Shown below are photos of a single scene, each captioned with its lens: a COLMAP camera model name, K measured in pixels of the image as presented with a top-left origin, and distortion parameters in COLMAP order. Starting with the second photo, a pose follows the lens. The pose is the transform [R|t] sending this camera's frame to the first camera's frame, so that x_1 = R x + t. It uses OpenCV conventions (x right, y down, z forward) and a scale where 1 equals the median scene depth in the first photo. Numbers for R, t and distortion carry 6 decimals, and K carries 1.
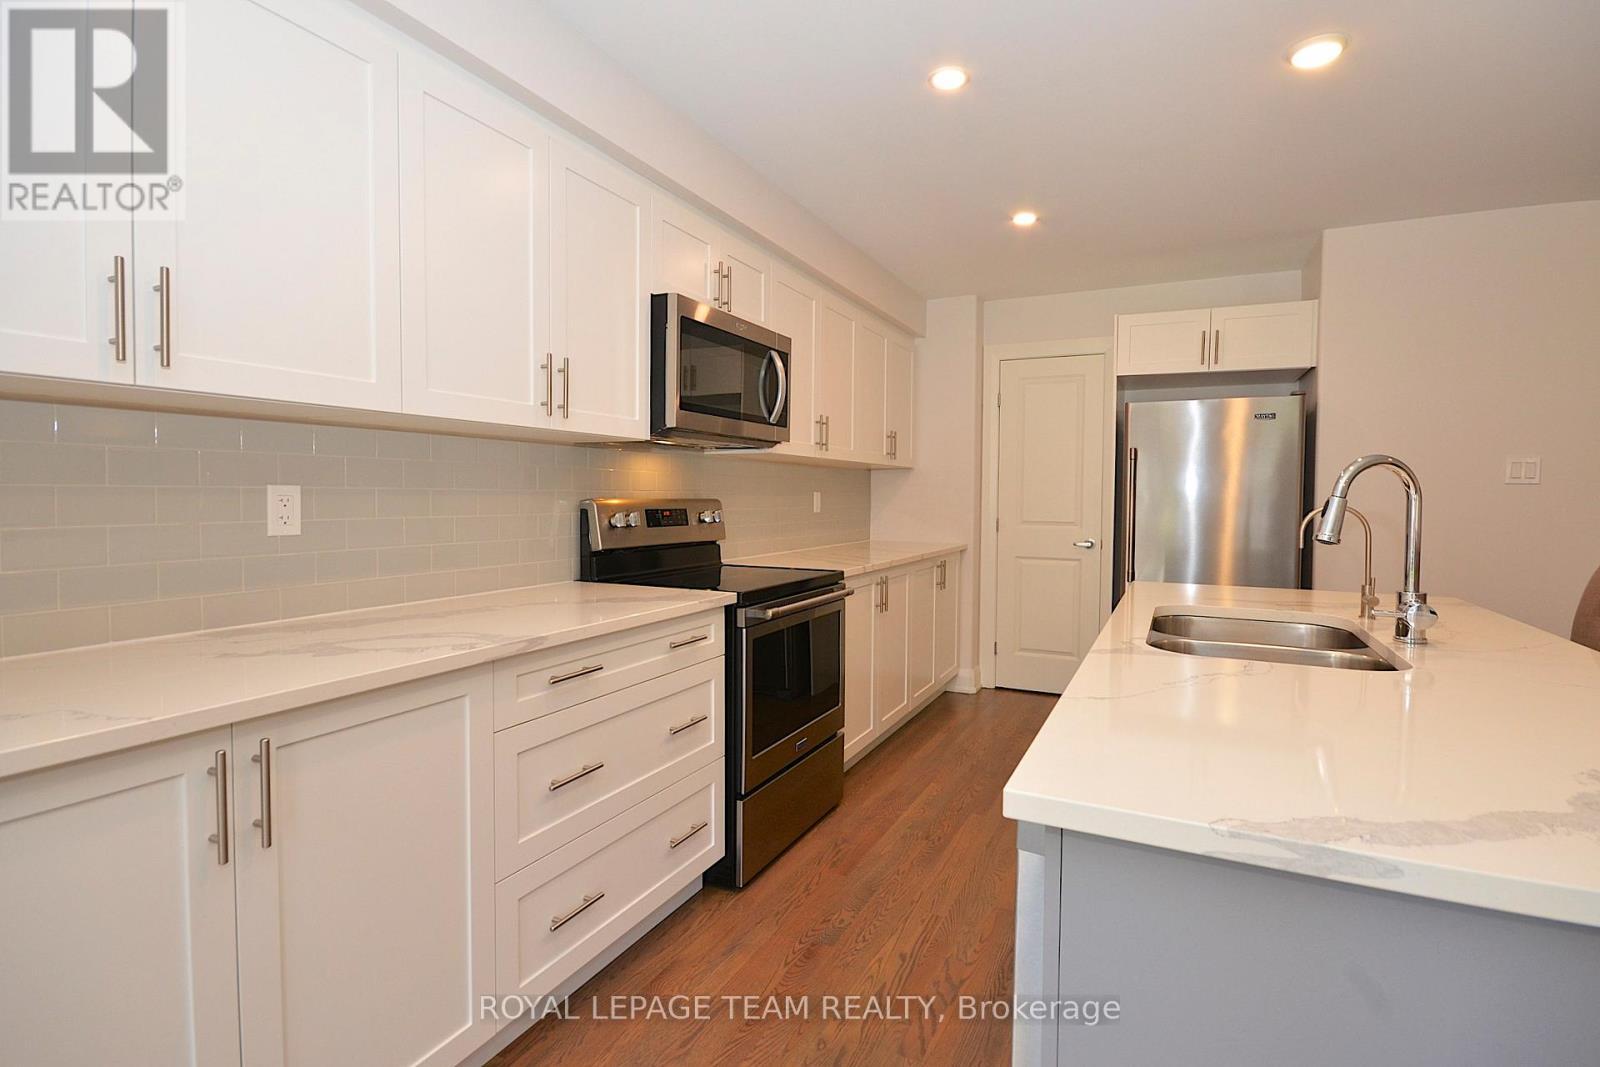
lens RADIAL K [[763.5, 0, 826.8], [0, 763.5, 520.9], [0, 0, 1]] dist [0.002095, 0.000208]
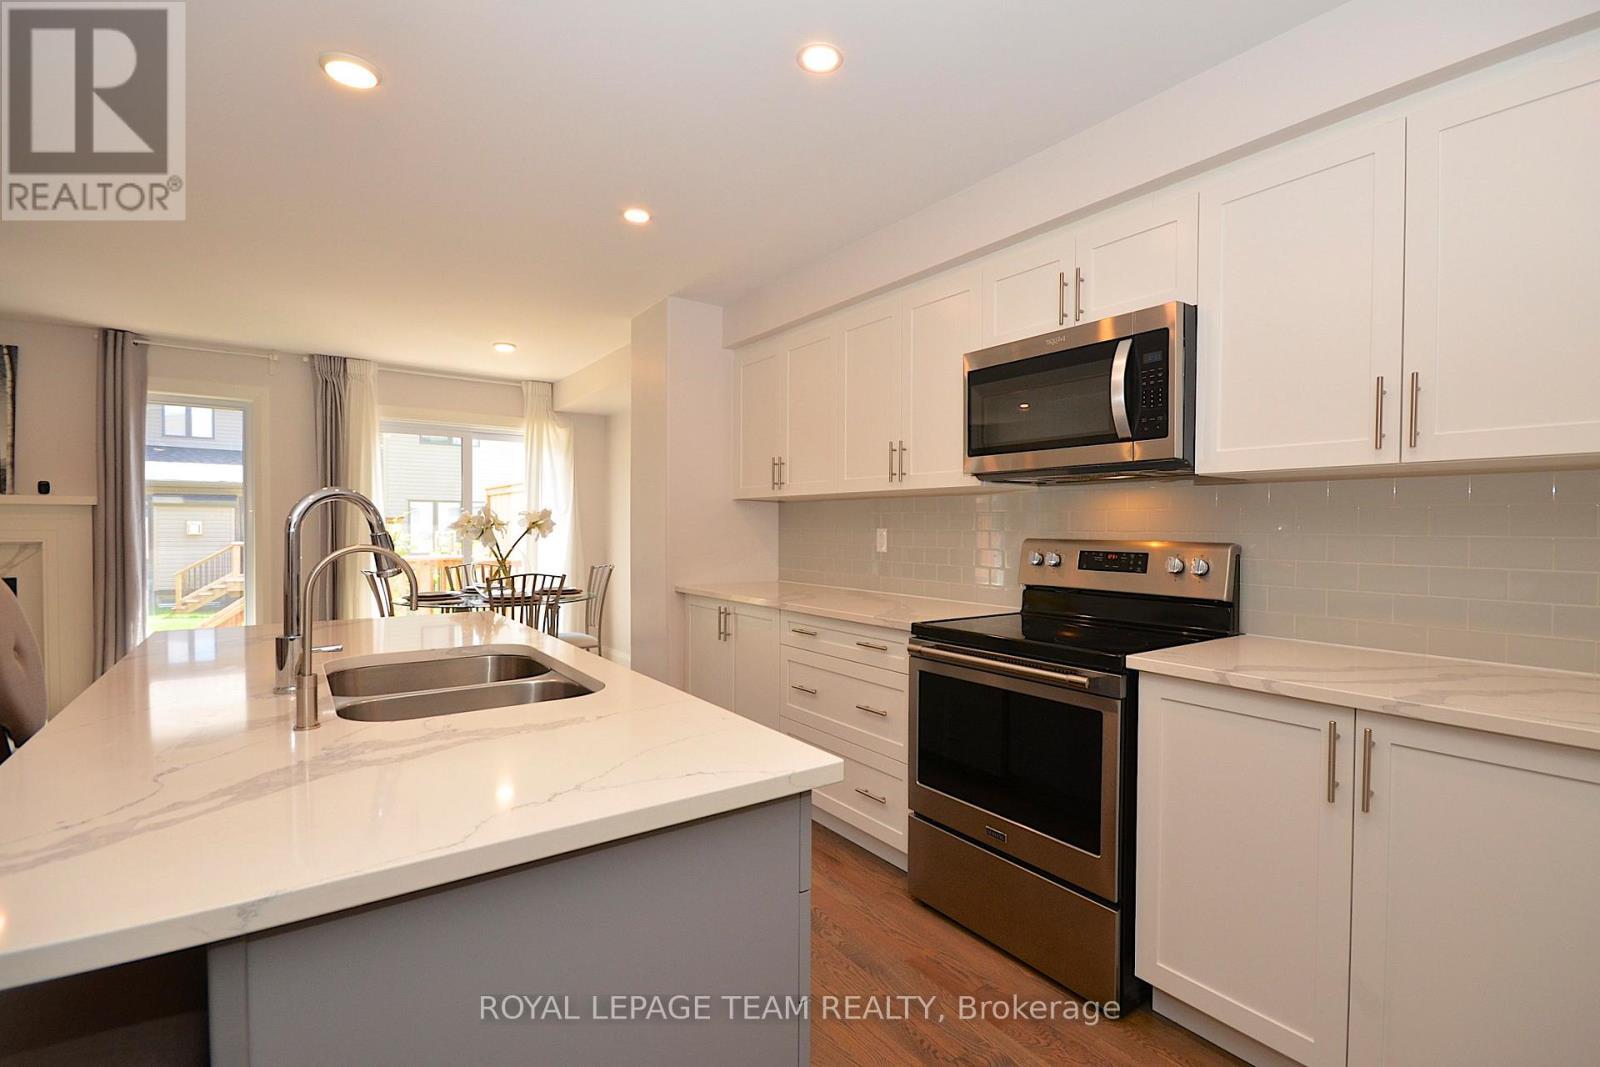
lens RADIAL K [[731.2, 0, 835.2], [0, 731.2, 542.0], [0, 0, 1]] dist [0.019434, -0.017500]
pose [[-0.465892, 0.010374, -0.884781, 0.782220], [-0.039765, 0.998676, 0.032648, -0.047371], [0.883948, 0.050394, -0.464862, 1.247282]]
